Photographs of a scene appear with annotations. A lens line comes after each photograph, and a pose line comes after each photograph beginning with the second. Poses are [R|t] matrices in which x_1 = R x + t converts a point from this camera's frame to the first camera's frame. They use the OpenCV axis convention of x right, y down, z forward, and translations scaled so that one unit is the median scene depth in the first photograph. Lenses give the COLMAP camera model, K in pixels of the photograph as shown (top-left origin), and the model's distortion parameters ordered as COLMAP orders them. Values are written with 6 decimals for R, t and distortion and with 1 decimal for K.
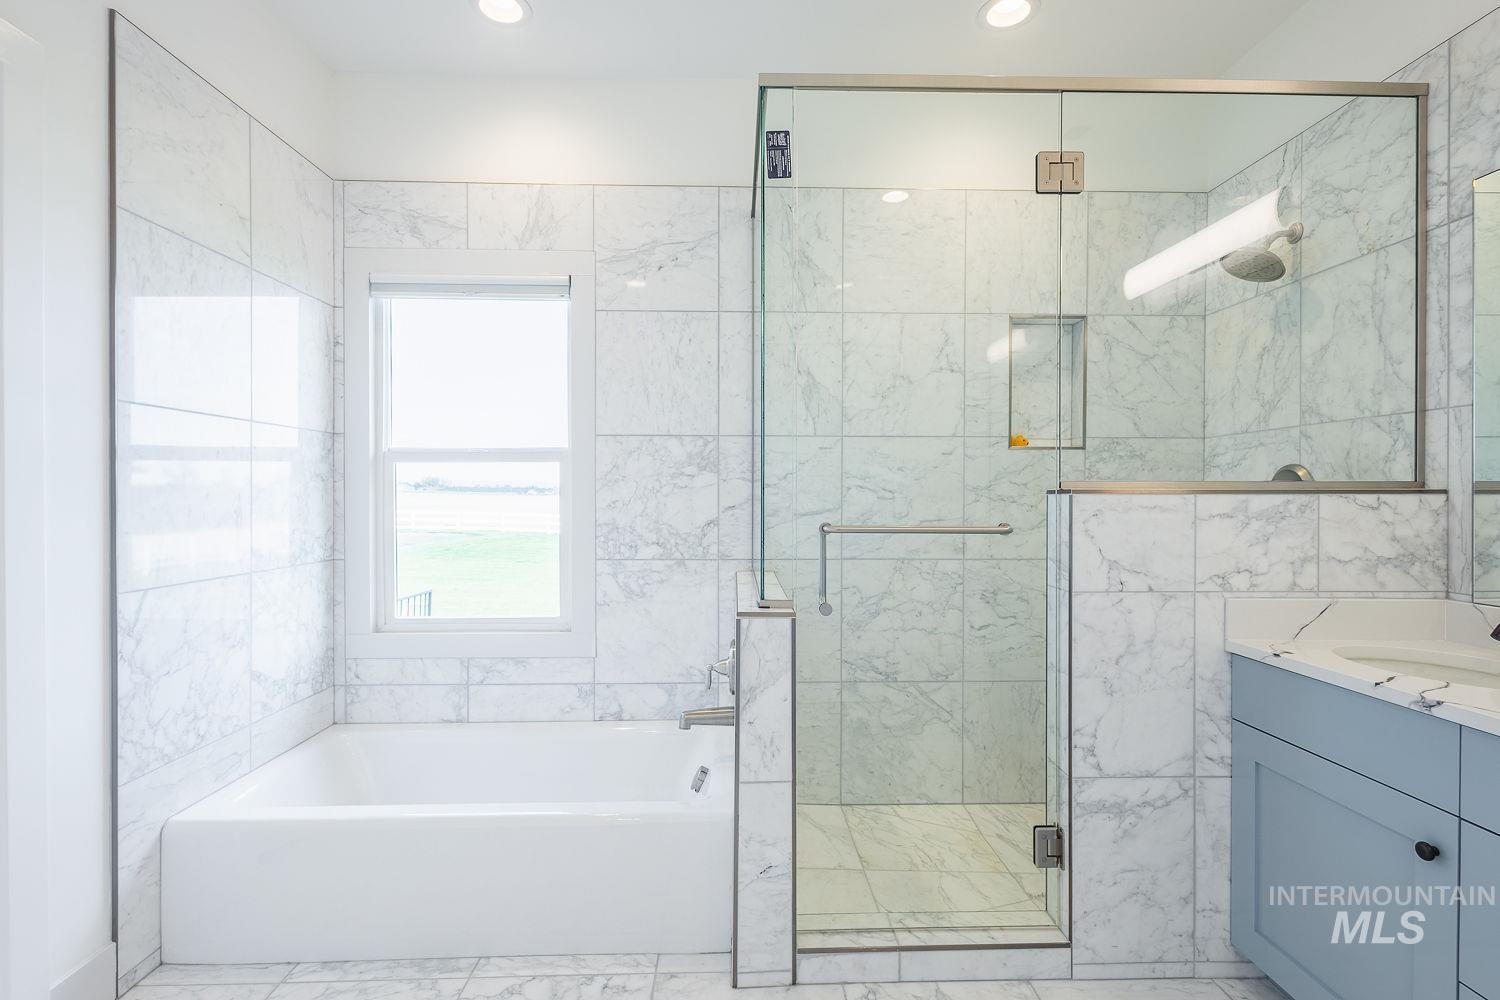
lens RADIAL K [[700.5, 0, 754.0], [0, 700.5, 499.2], [0, 0, 1]] dist [0.010161, -0.003815]
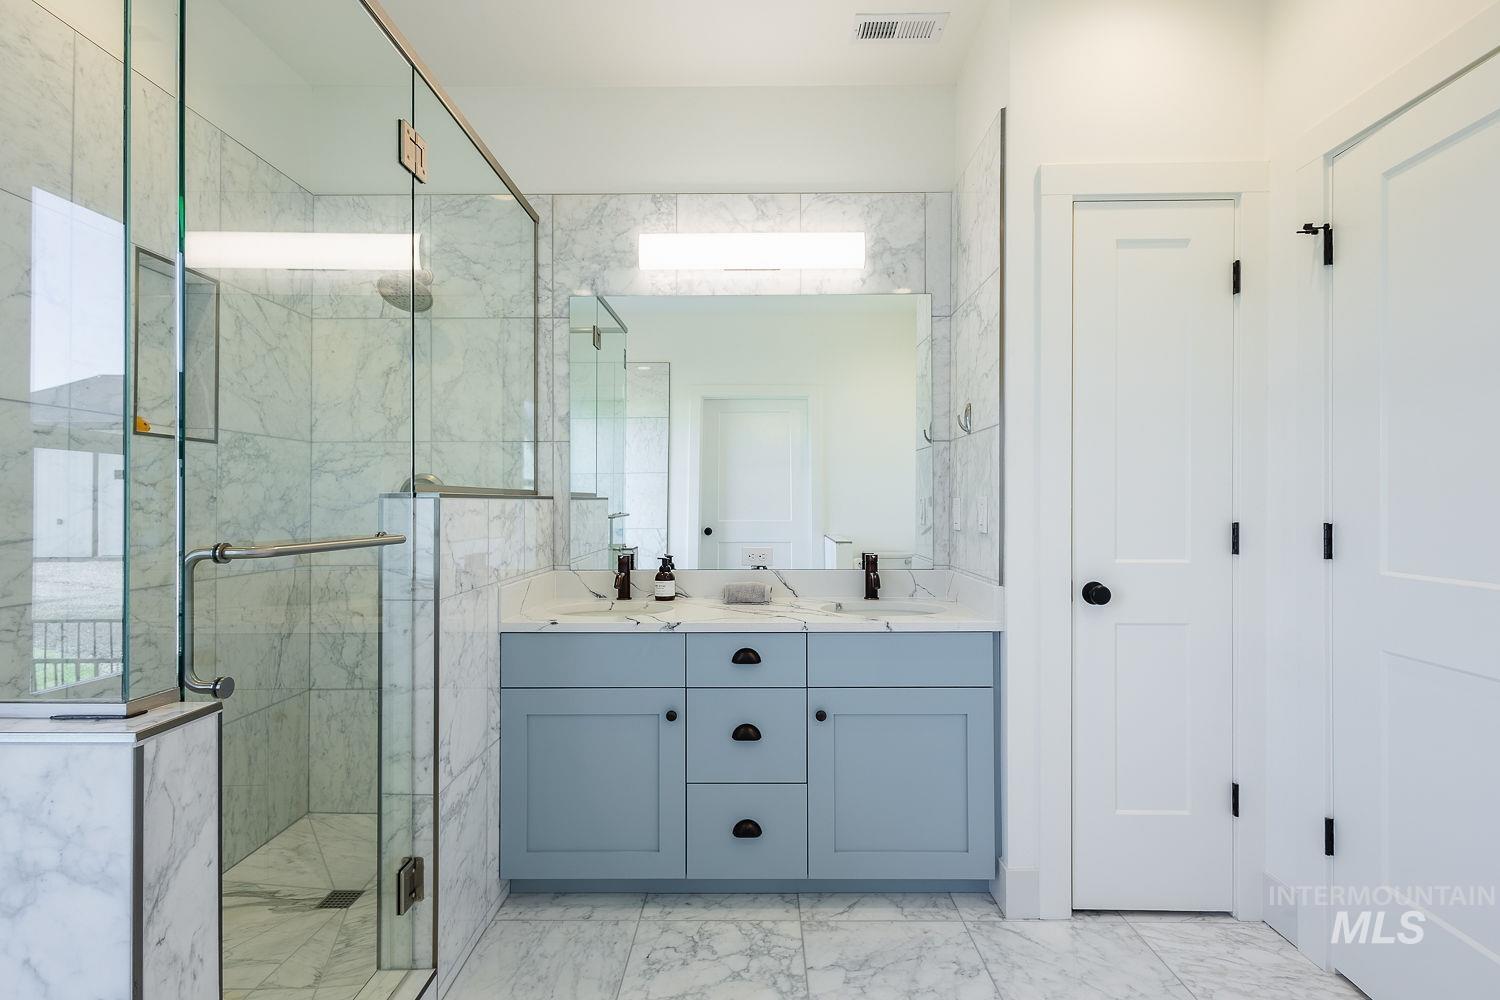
lens RADIAL K [[700.5, 0, 747.4], [0, 700.5, 499.5], [0, 0, 1]] dist [0.010161, -0.003815]
pose [[0.049399, 0.003352, 0.998773, -0.356941], [0.005435, 0.999979, -0.003625, 0.000318], [-0.998764, 0.005608, 0.049380, 0.390456]]
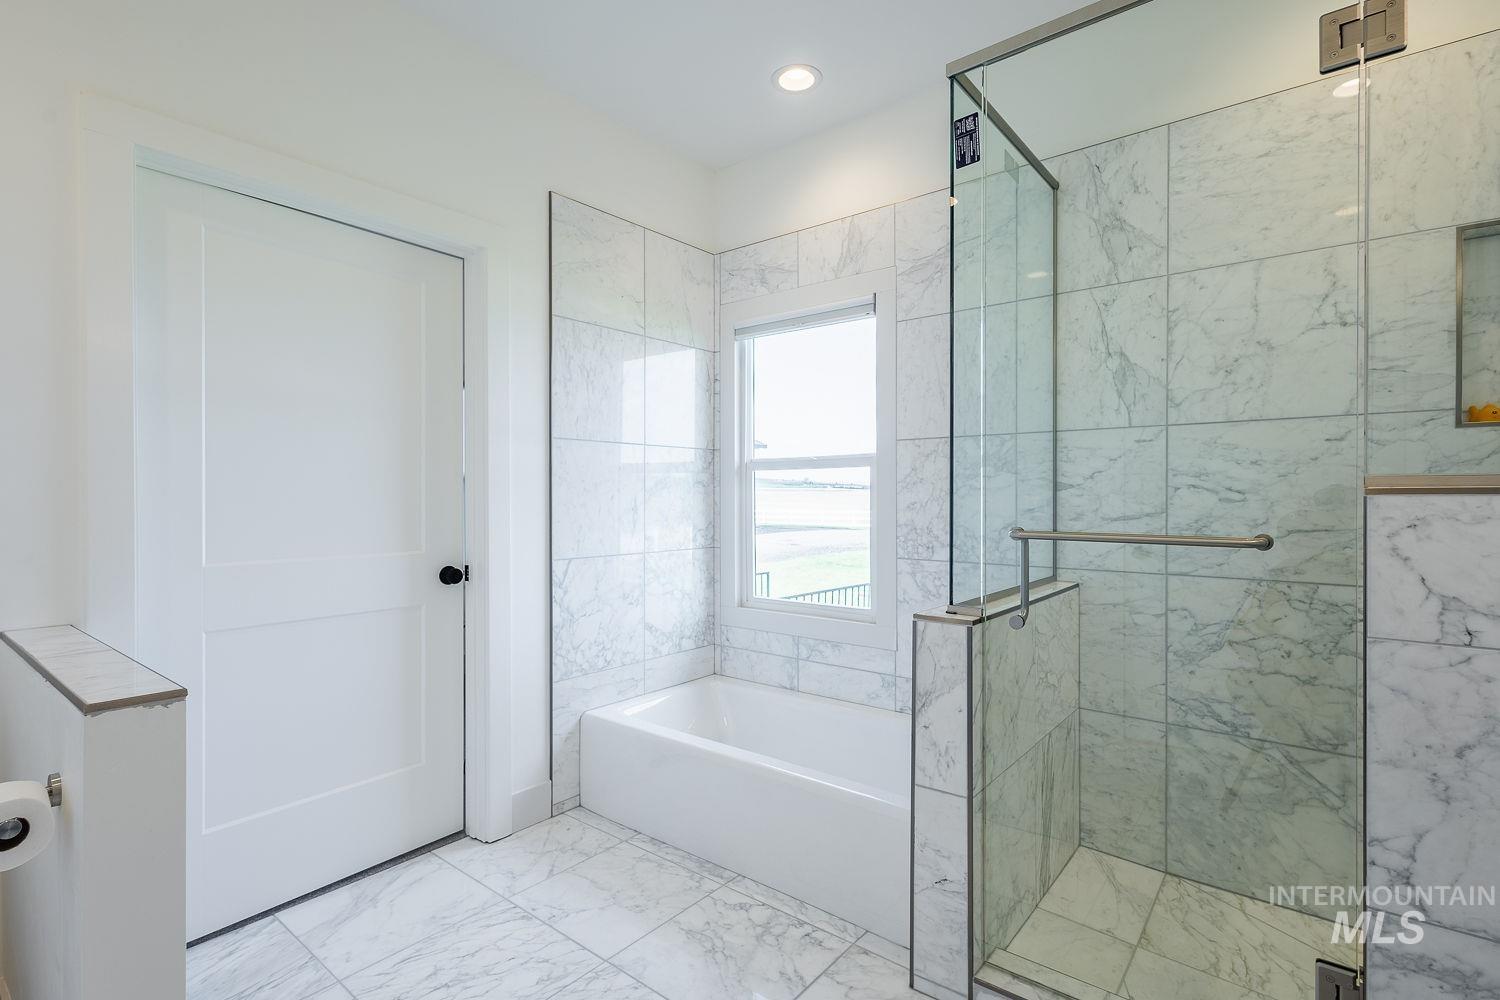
lens RADIAL K [[700.5, 0, 749.5], [0, 700.5, 500.3], [0, 0, 1]] dist [0.010161, -0.003815]
pose [[0.764604, 0.001505, -0.644499, 0.317285], [-0.002158, 0.999998, -0.000224, -0.000516], [0.644497, 0.001562, 0.764605, 0.058412]]
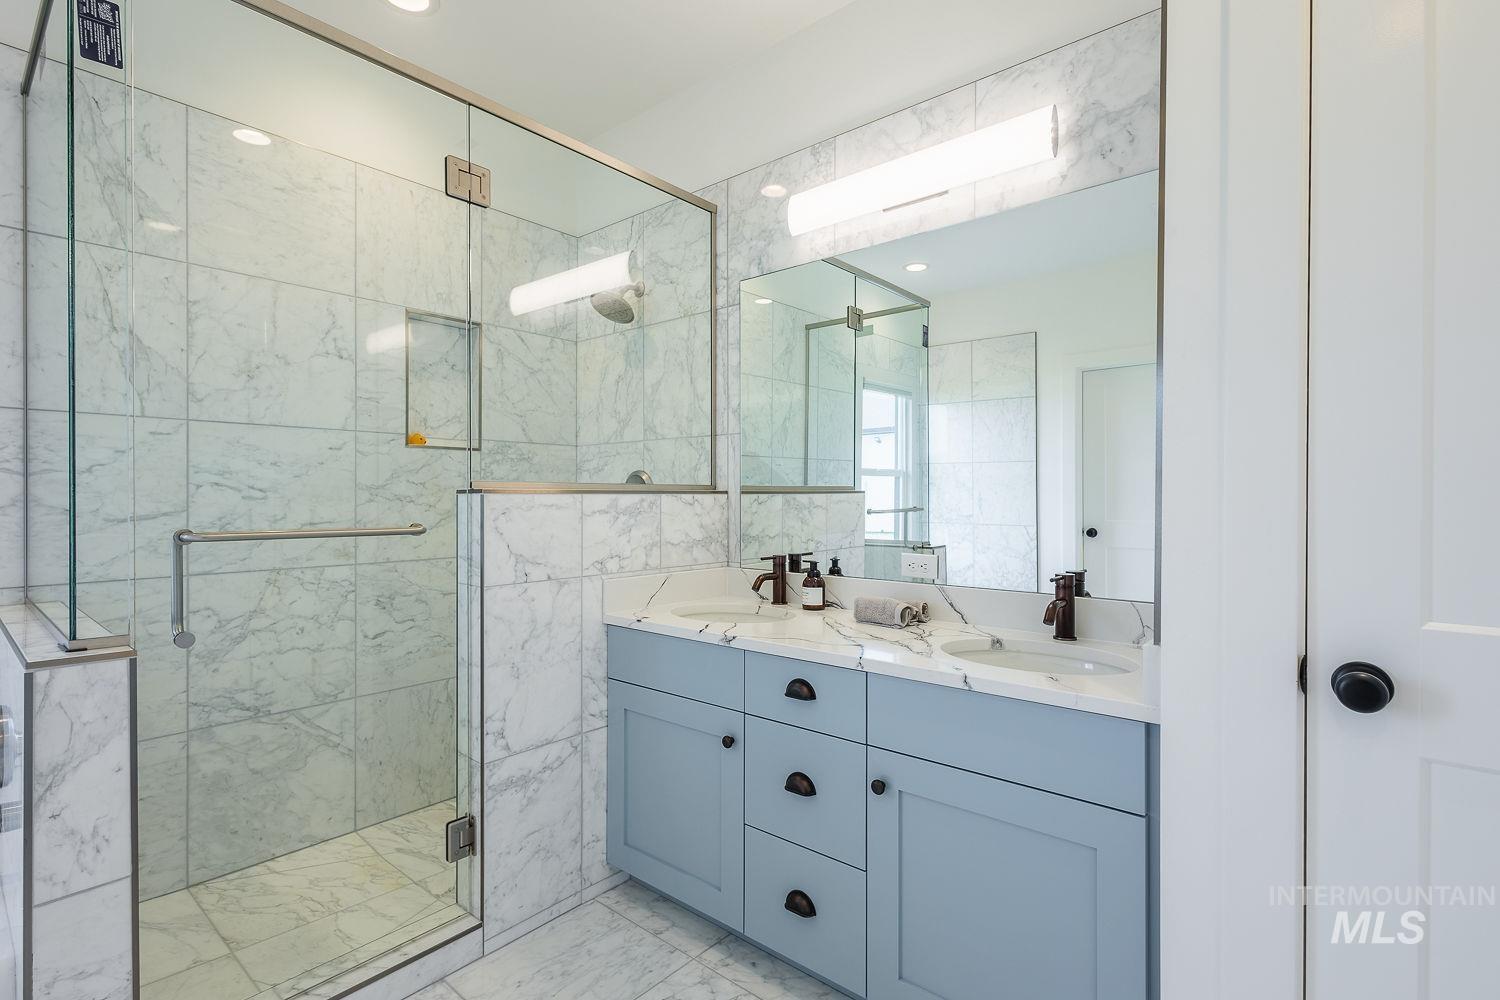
lens RADIAL K [[700.5, 0, 743.4], [0, 700.5, 499.3], [0, 0, 1]] dist [0.010161, -0.003815]
pose [[0.673808, -0.004650, 0.738891, -0.043284], [0.003811, 0.999989, 0.002818, -0.000270], [-0.738896, 0.000917, 0.673819, 0.005384]]
